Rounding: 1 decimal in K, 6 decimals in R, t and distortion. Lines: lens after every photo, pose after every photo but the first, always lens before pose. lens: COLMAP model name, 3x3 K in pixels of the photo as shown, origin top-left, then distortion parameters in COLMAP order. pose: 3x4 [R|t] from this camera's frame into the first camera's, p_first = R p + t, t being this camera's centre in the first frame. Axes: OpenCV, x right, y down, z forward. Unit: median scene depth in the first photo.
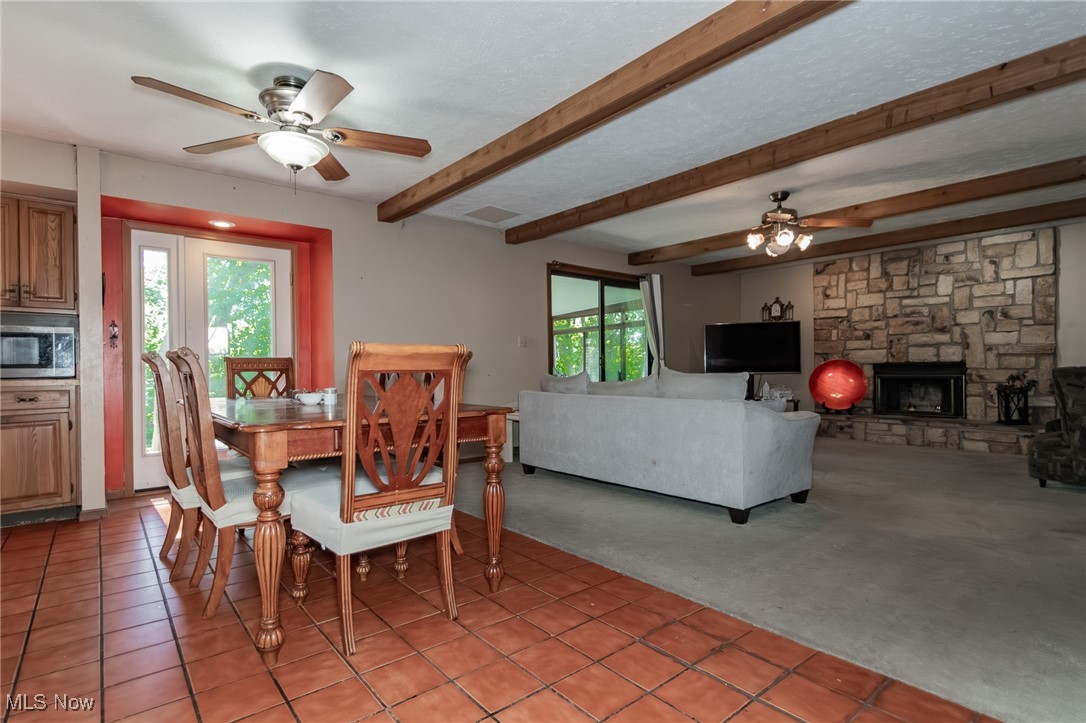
lens RADIAL K [[535.2, 0, 514.5], [0, 535.2, 373.0], [0, 0, 1]] dist [0.014405, -0.012774]
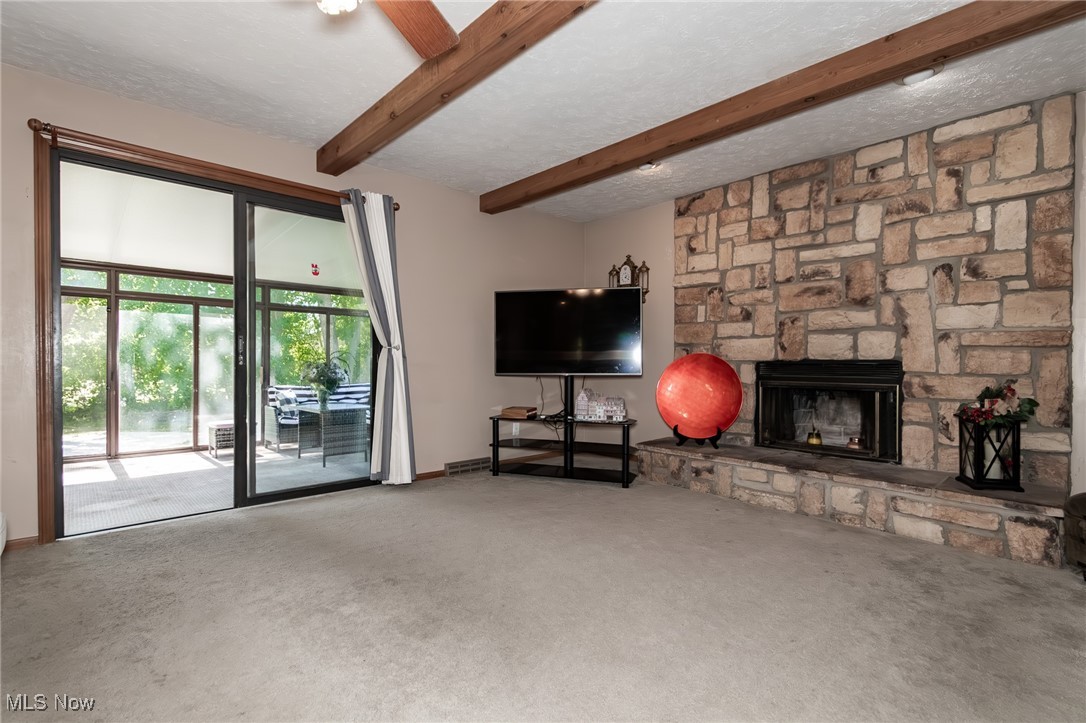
lens RADIAL K [[513.9, 0, 535.4], [0, 513.9, 367.9], [0, 0, 1]] dist [0.006145, -0.006146]
pose [[0.997121, 0.011532, 0.074950, 0.429520], [-0.011969, 0.999914, 0.005376, -0.011667], [-0.074882, -0.006257, 0.997173, 0.506107]]
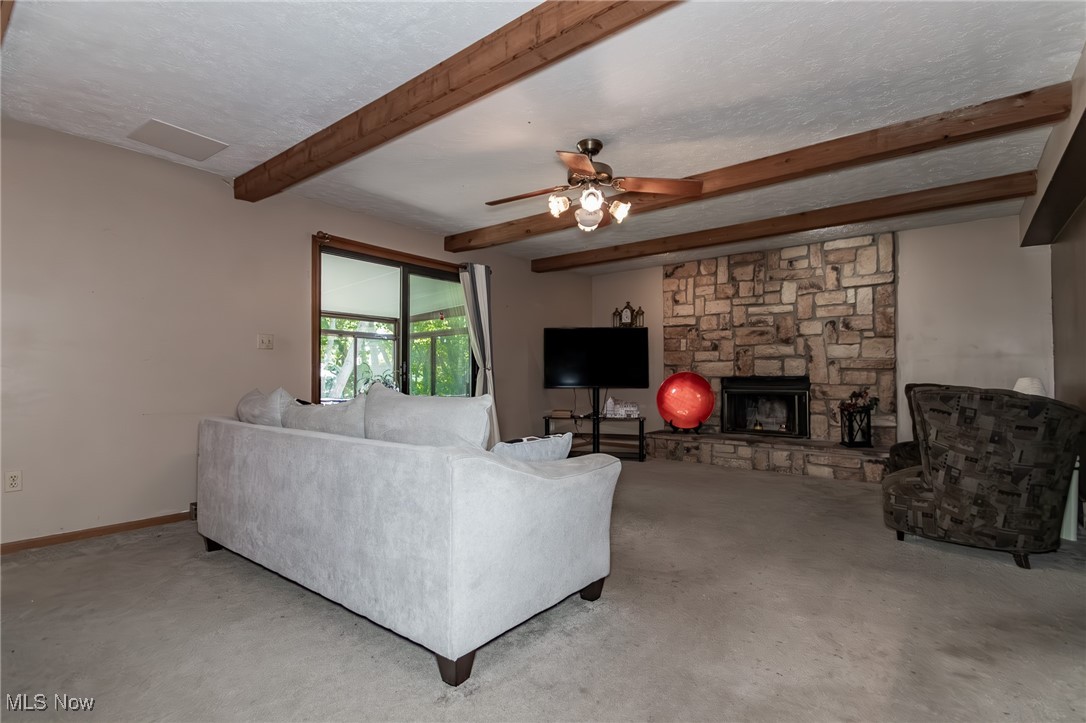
lens RADIAL K [[513.9, 0, 535.4], [0, 513.9, 367.9], [0, 0, 1]] dist [0.006145, -0.006146]
pose [[0.976692, 0.013500, 0.214222, 0.196940], [-0.008142, 0.999632, -0.025877, -0.008903], [-0.214493, 0.023530, 0.976442, 0.244763]]
